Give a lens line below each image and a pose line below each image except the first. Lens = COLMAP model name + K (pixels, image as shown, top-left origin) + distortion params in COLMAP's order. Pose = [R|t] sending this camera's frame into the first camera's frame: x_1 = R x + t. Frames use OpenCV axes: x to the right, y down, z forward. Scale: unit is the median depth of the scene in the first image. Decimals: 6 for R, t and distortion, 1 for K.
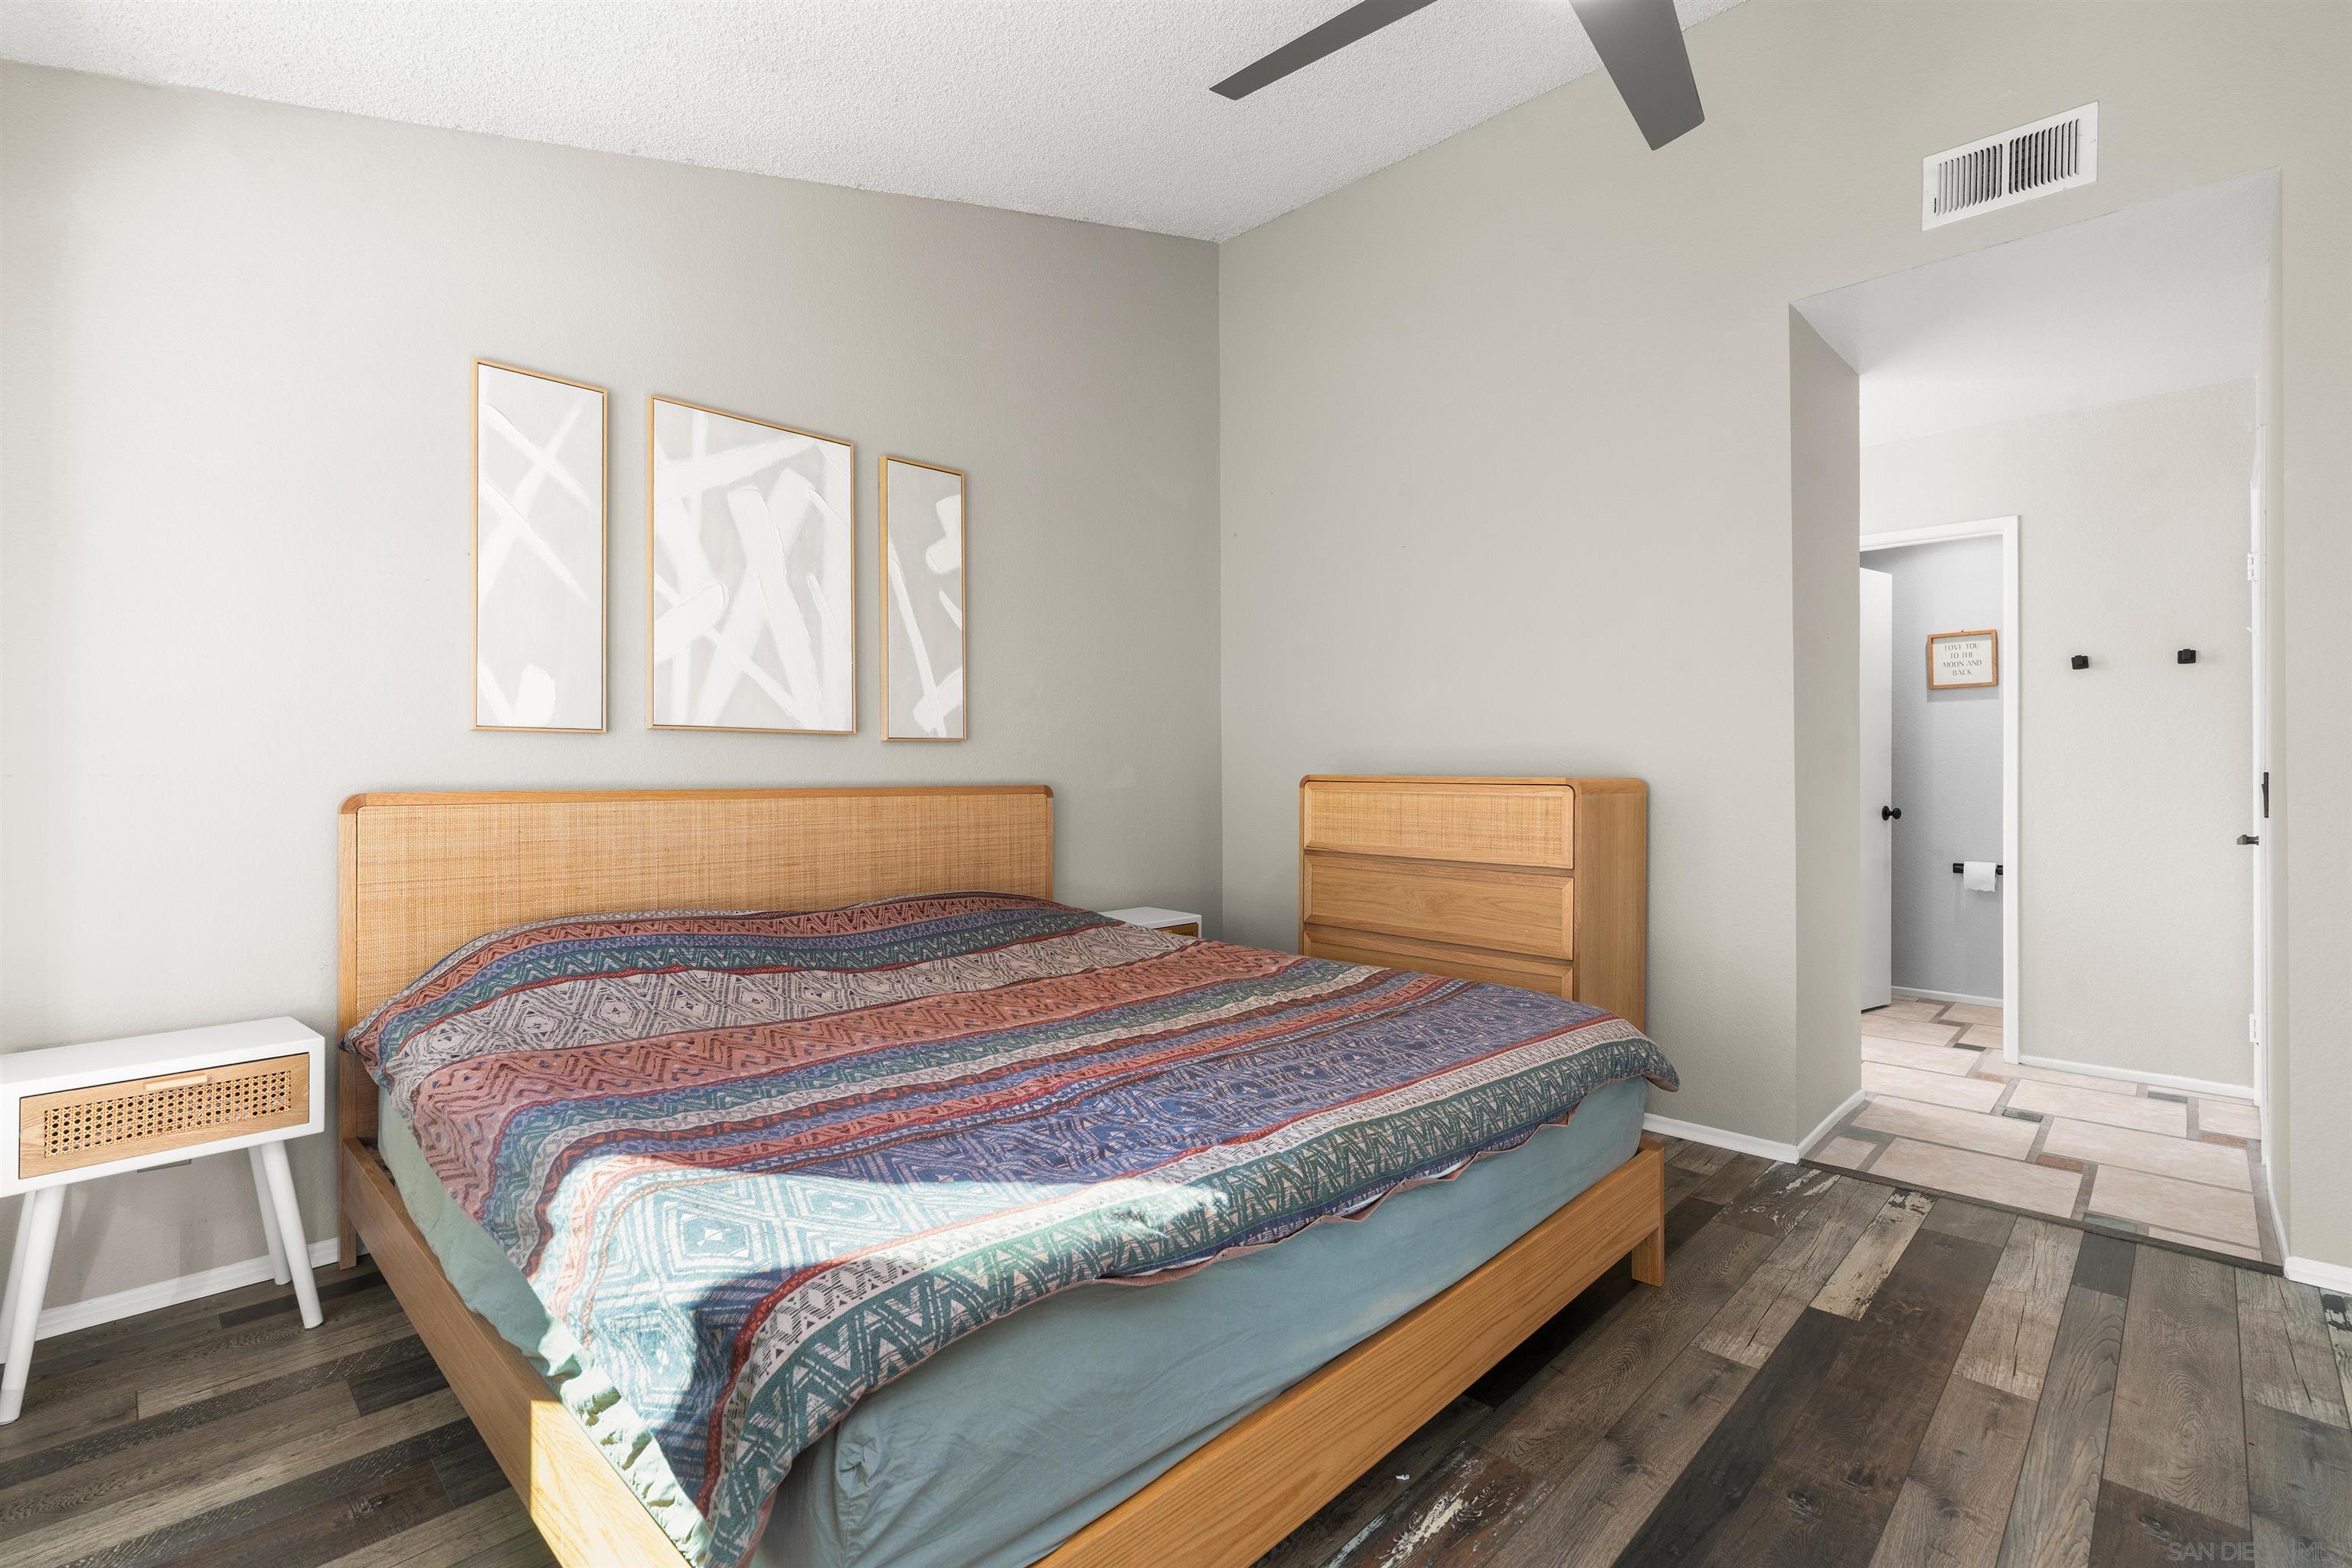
lens RADIAL K [[1047.8, 0, 1168.5], [0, 1047.8, 774.5], [0, 0, 1]] dist [-0.009362, 0.002447]
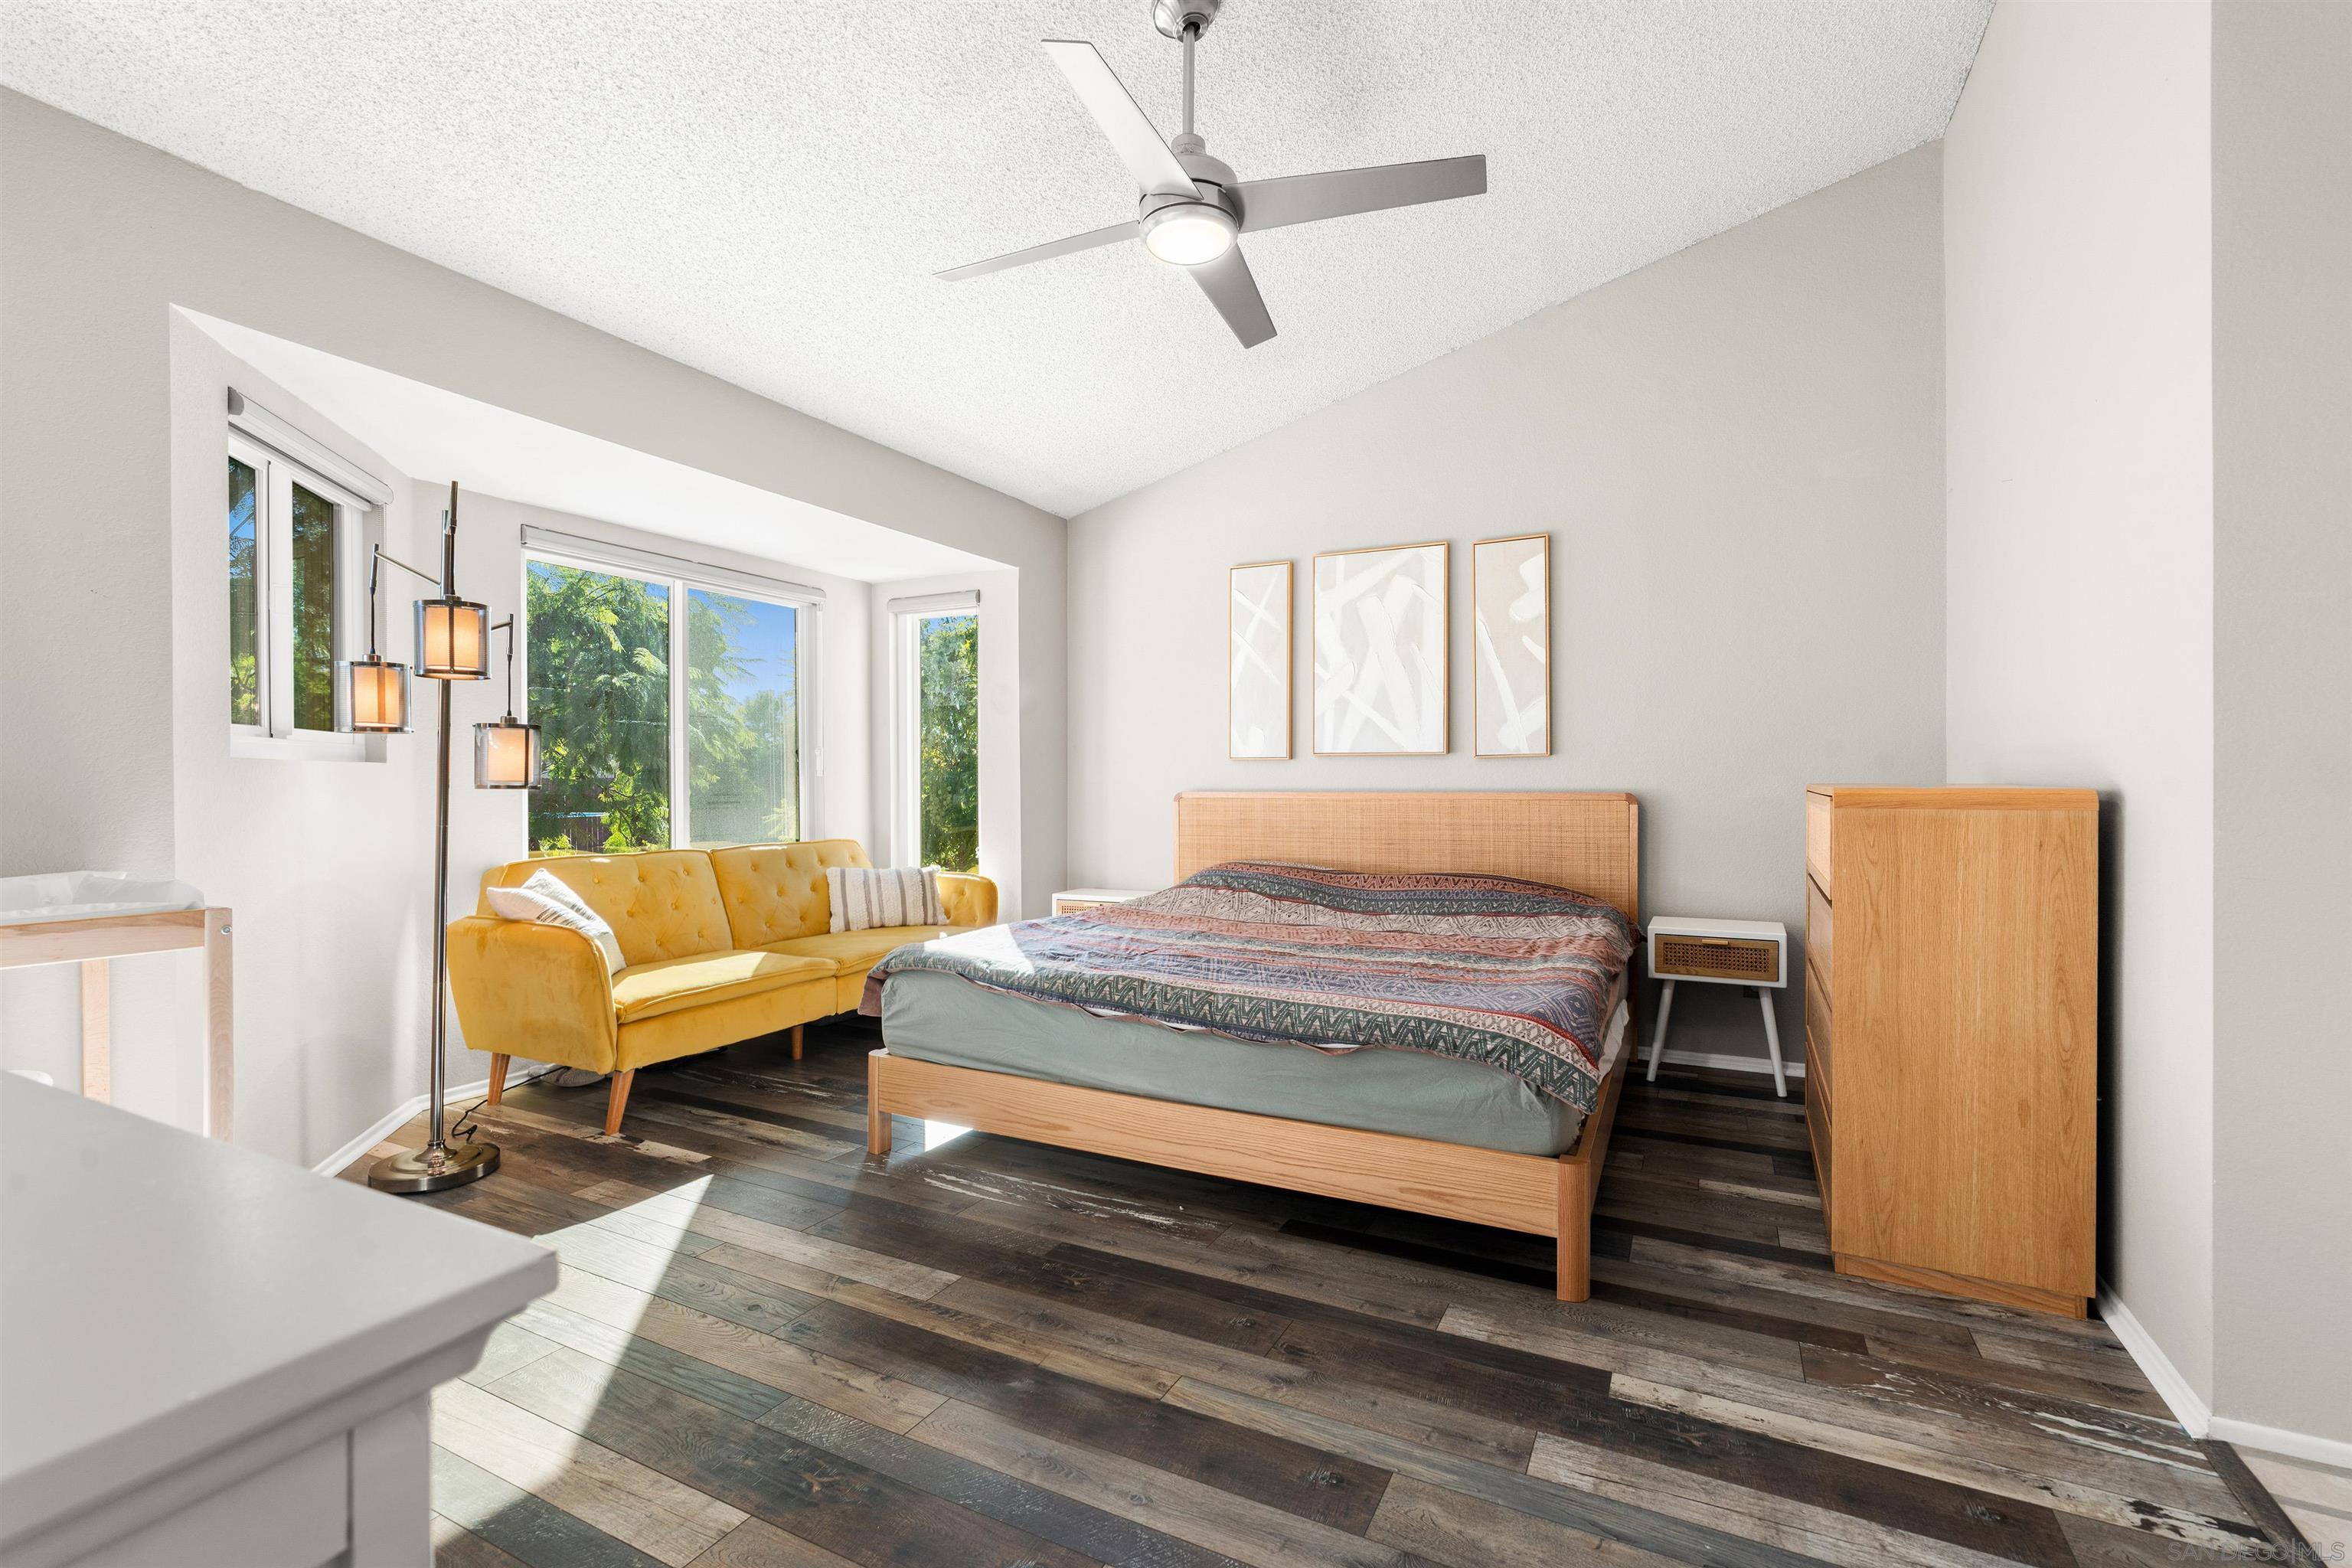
lens RADIAL K [[1047.8, 0, 1176.0], [0, 1047.8, 786.7], [0, 0, 1]] dist [-0.009362, 0.002447]
pose [[0.311097, 0.005186, -0.950364, 1.016047], [0.000545, 0.999984, 0.005635, -0.003915], [0.950378, -0.002271, 0.311089, 0.268090]]
